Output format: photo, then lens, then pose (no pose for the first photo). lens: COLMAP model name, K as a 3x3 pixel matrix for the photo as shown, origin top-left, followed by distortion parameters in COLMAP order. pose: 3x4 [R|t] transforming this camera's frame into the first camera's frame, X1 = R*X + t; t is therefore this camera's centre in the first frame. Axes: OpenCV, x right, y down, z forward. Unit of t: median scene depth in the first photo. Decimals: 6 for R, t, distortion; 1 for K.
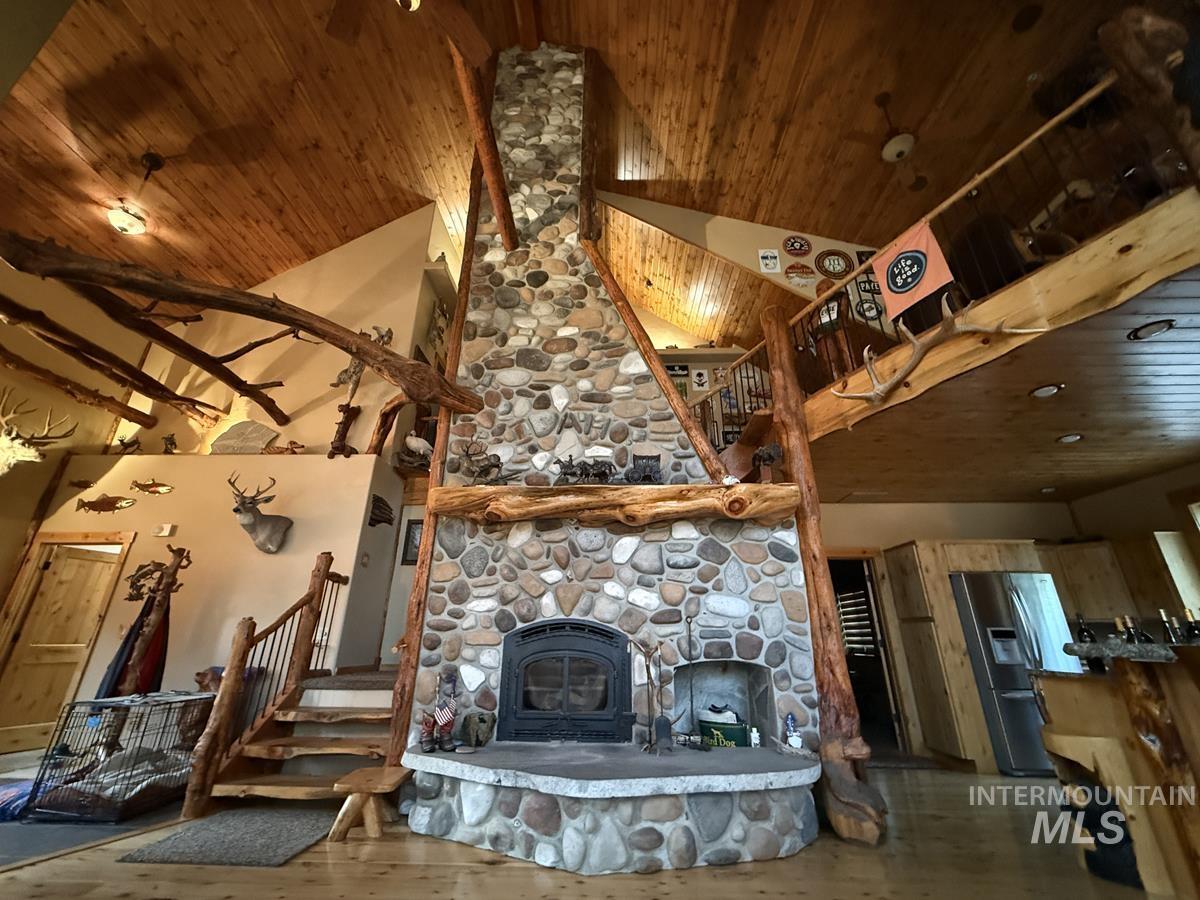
lens RADIAL K [[478.6, 0, 593.6], [0, 478.6, 448.8], [0, 0, 1]] dist [0.000760, -0.000468]
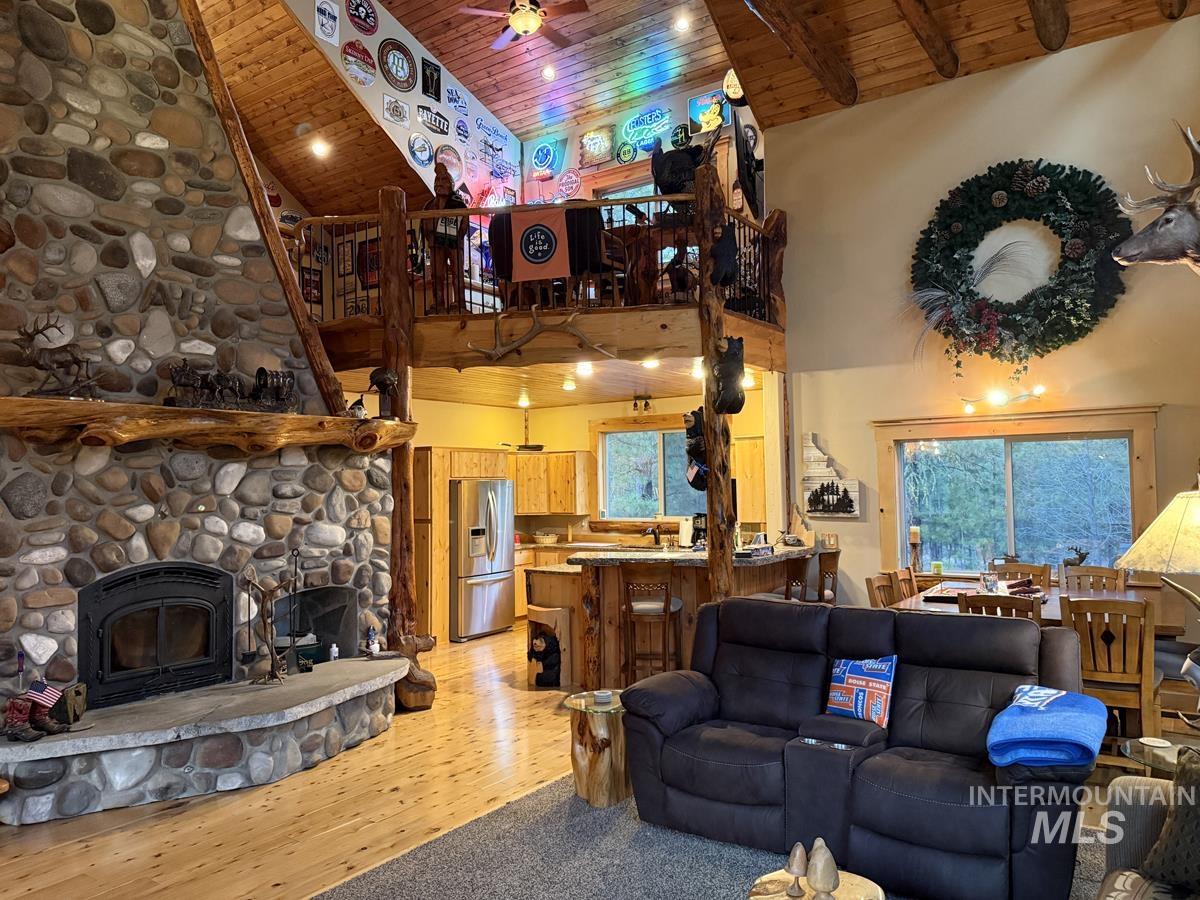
lens RADIAL K [[842.5, 0, 600.0], [0, 842.5, 450.0], [0, 0, 1]] dist [0.130793, -0.193232]
pose [[0.543772, 0.019255, 0.839012, -0.756093], [-0.293930, 0.940784, 0.168909, -0.249461], [-0.786077, -0.338459, 0.517232, -0.235496]]
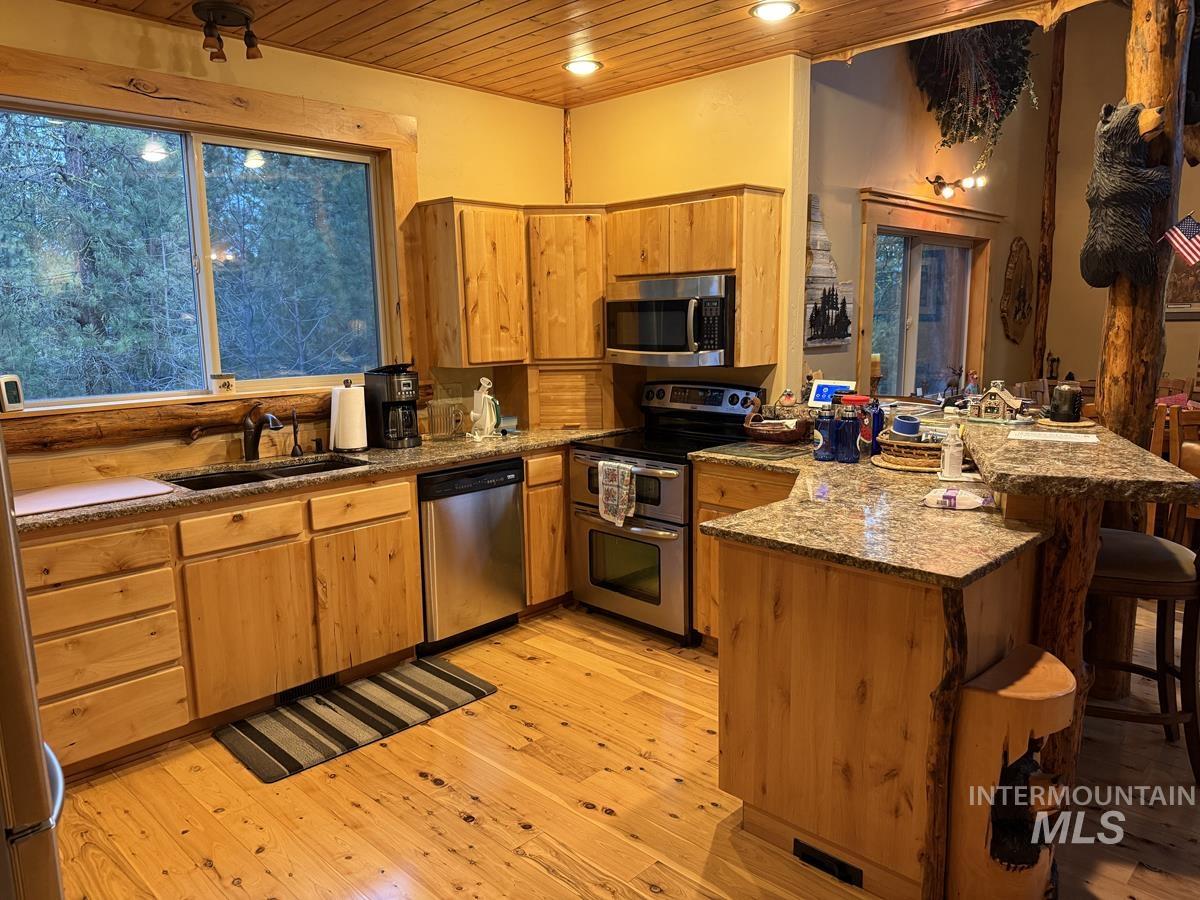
lens RADIAL K [[842.5, 0, 600.0], [0, 842.5, 450.0], [0, 0, 1]] dist [0.130793, -0.193232]
pose [[-0.740132, -0.097831, 0.665308, 0.493831], [-0.237775, 0.963522, -0.122833, 0.373660], [-0.629022, -0.249106, -0.736395, 1.211403]]
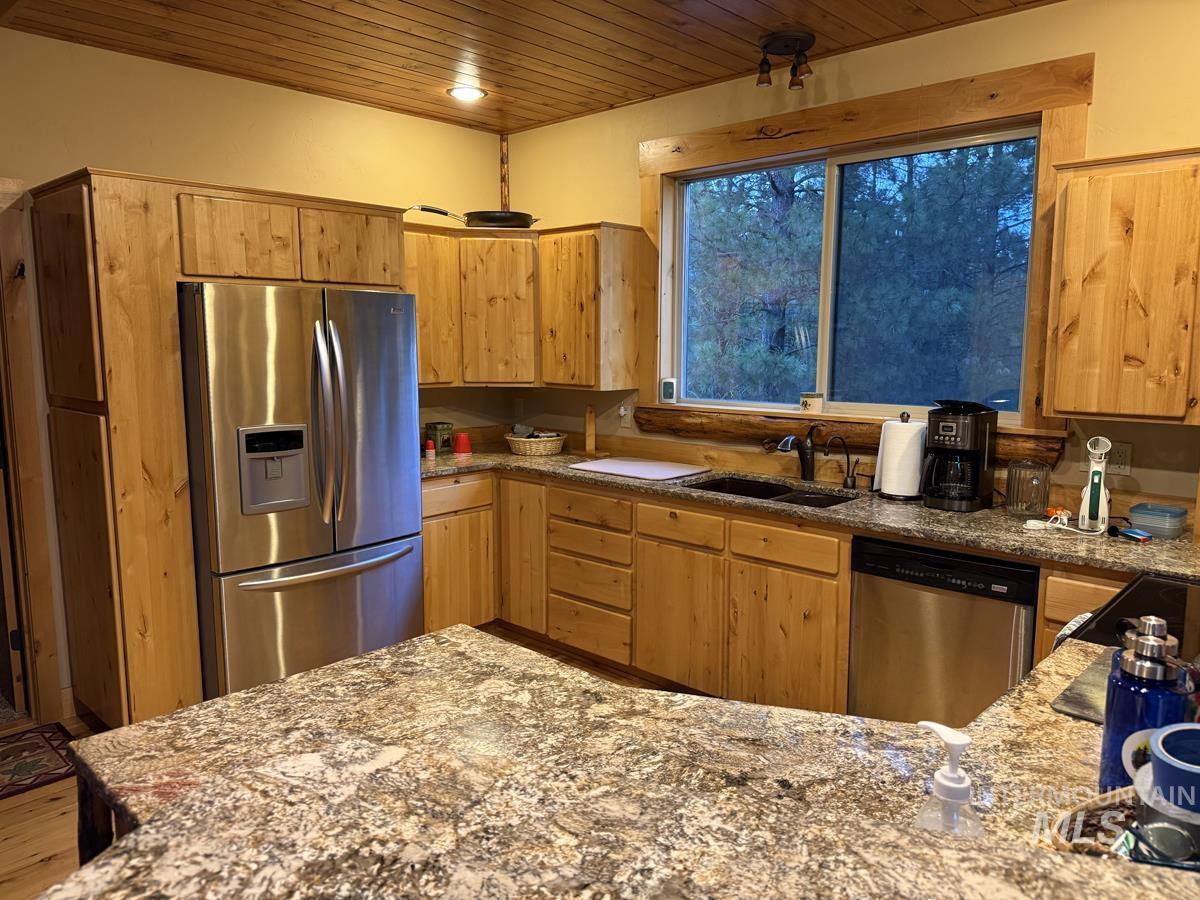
lens RADIAL K [[842.5, 0, 600.0], [0, 842.5, 450.0], [0, 0, 1]] dist [0.130793, -0.193232]
pose [[0.660758, -0.106139, 0.743057, 0.555603], [-0.275404, 0.886625, 0.371548, 0.065537], [-0.698249, -0.450144, 0.556613, 0.458987]]
